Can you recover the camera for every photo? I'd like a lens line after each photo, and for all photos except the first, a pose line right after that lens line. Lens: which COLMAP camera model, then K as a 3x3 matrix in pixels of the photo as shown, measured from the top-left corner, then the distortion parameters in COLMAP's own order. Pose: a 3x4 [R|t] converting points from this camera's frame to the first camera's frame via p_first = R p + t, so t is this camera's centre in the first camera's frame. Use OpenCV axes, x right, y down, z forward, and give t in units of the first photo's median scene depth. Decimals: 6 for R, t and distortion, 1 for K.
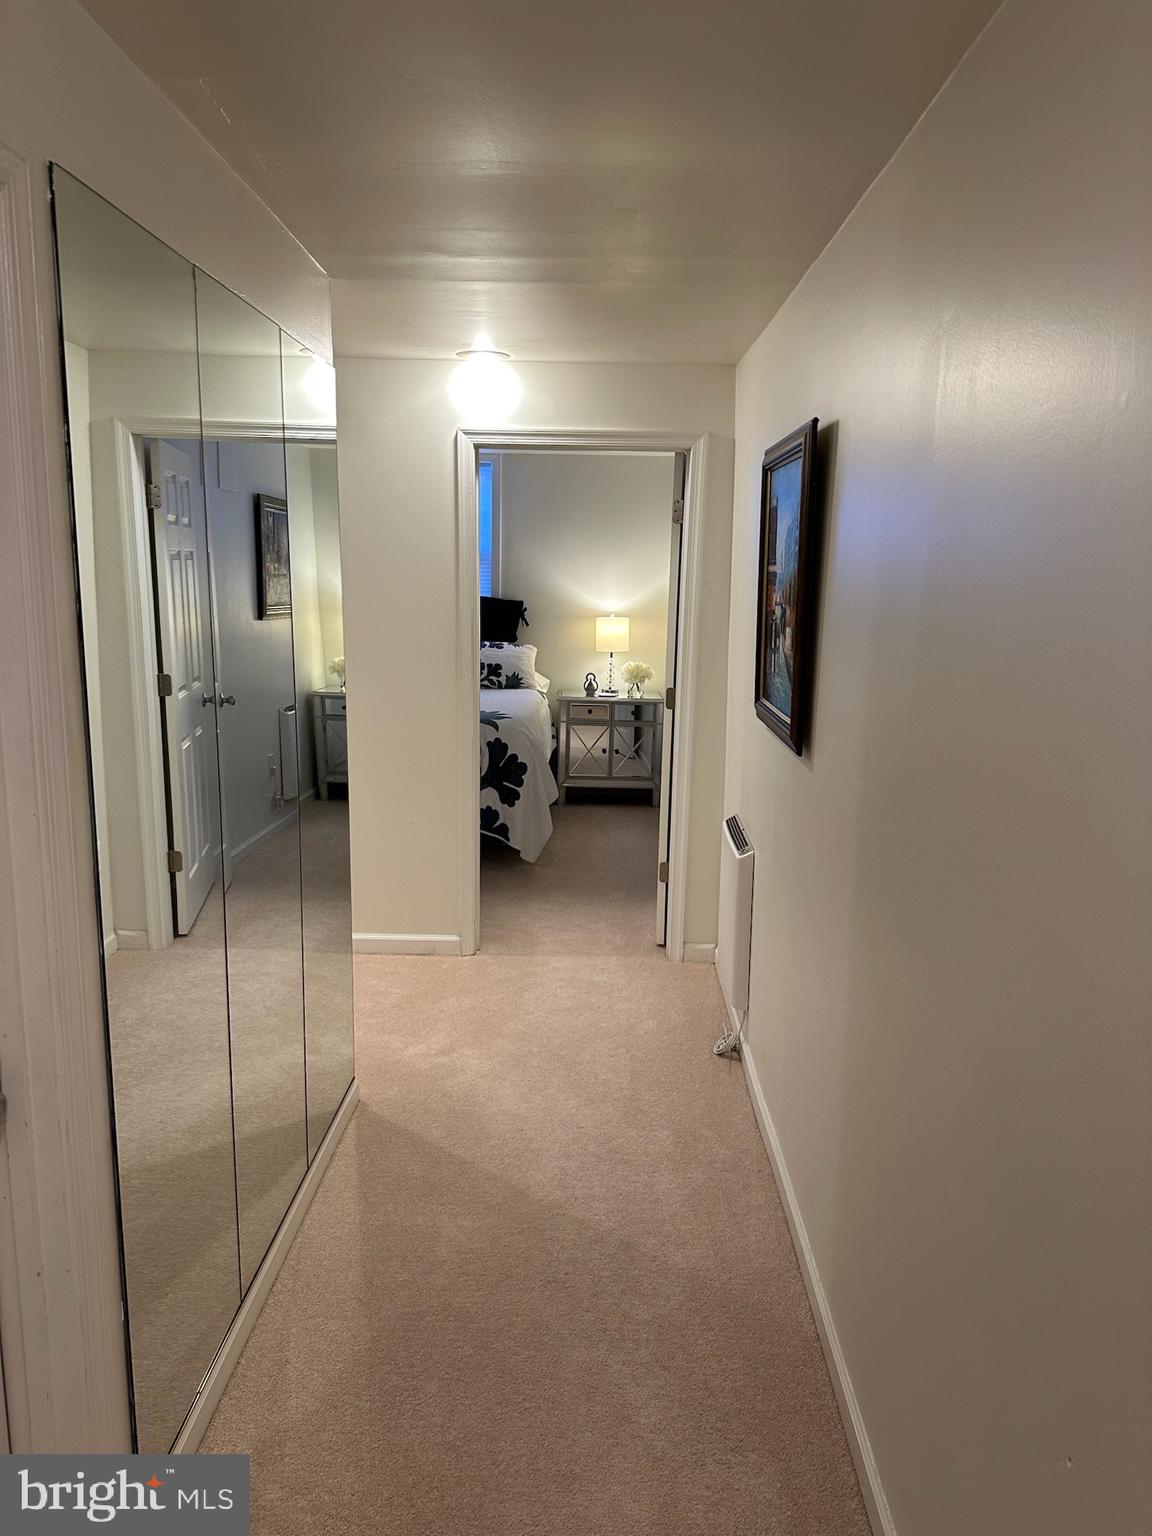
lens RADIAL K [[1069.3, 0, 576.0], [0, 1069.3, 768.0], [0, 0, 1]] dist [0.133549, -0.188614]
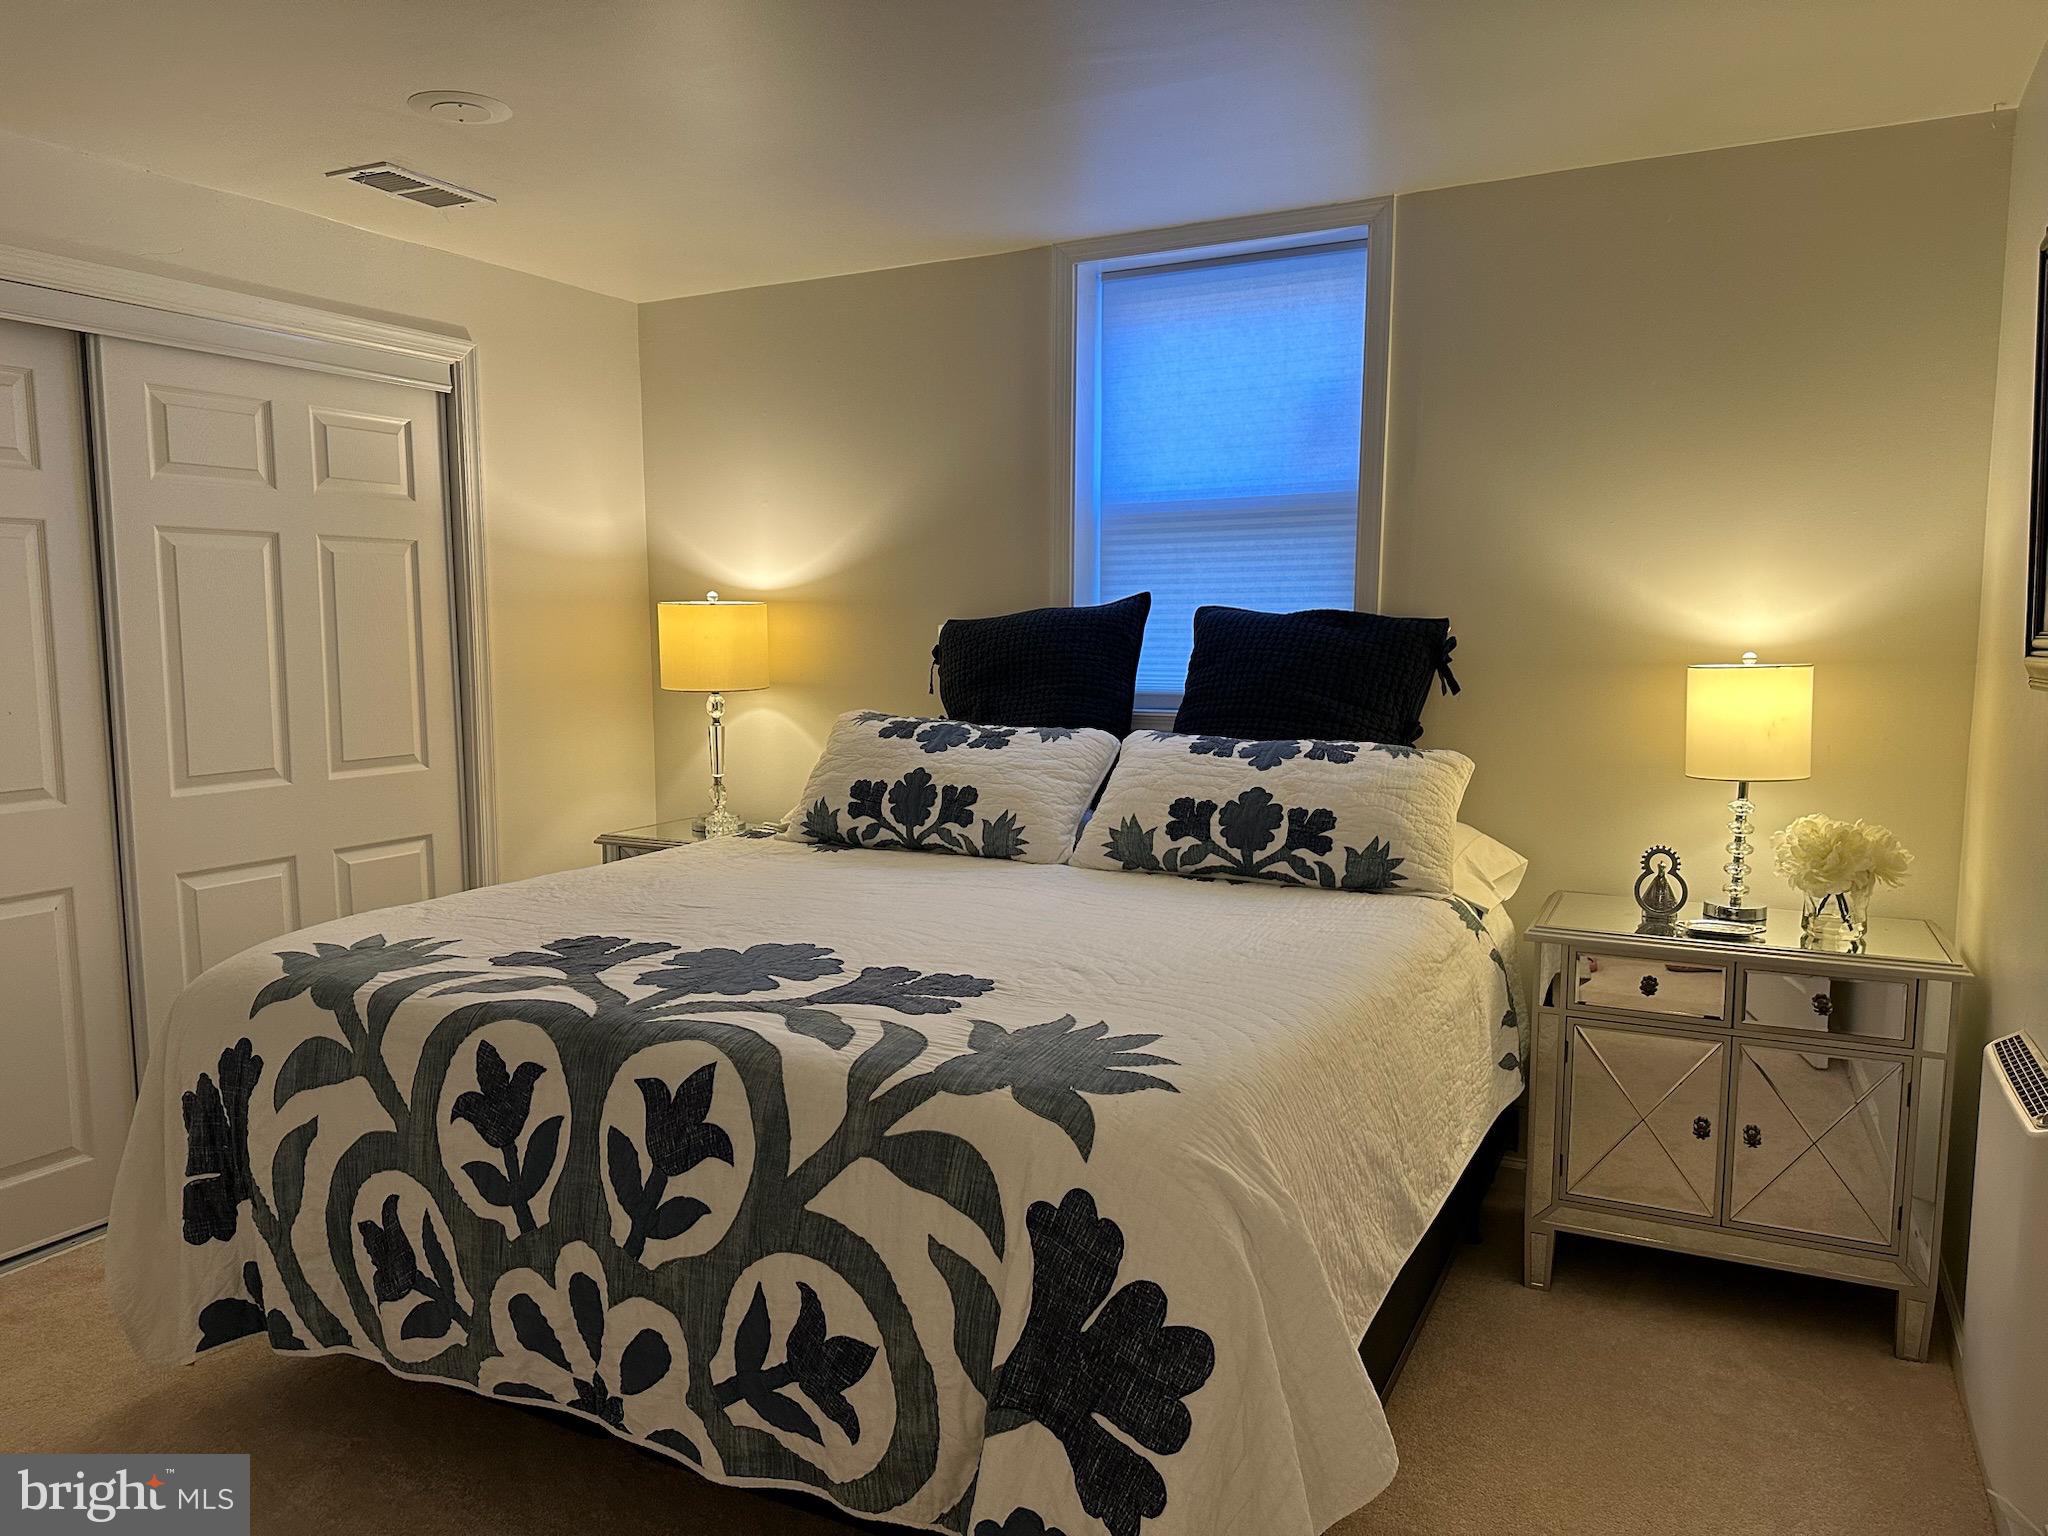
lens RADIAL K [[1425.7, 0, 1024.0], [0, 1425.7, 768.0], [0, 0, 1]] dist [0.133549, -0.188614]
pose [[0.897165, 0.026680, -0.440889, 0.033111], [-0.065915, 0.995084, -0.073916, -0.070964], [0.436749, 0.095376, 0.894513, 0.568333]]
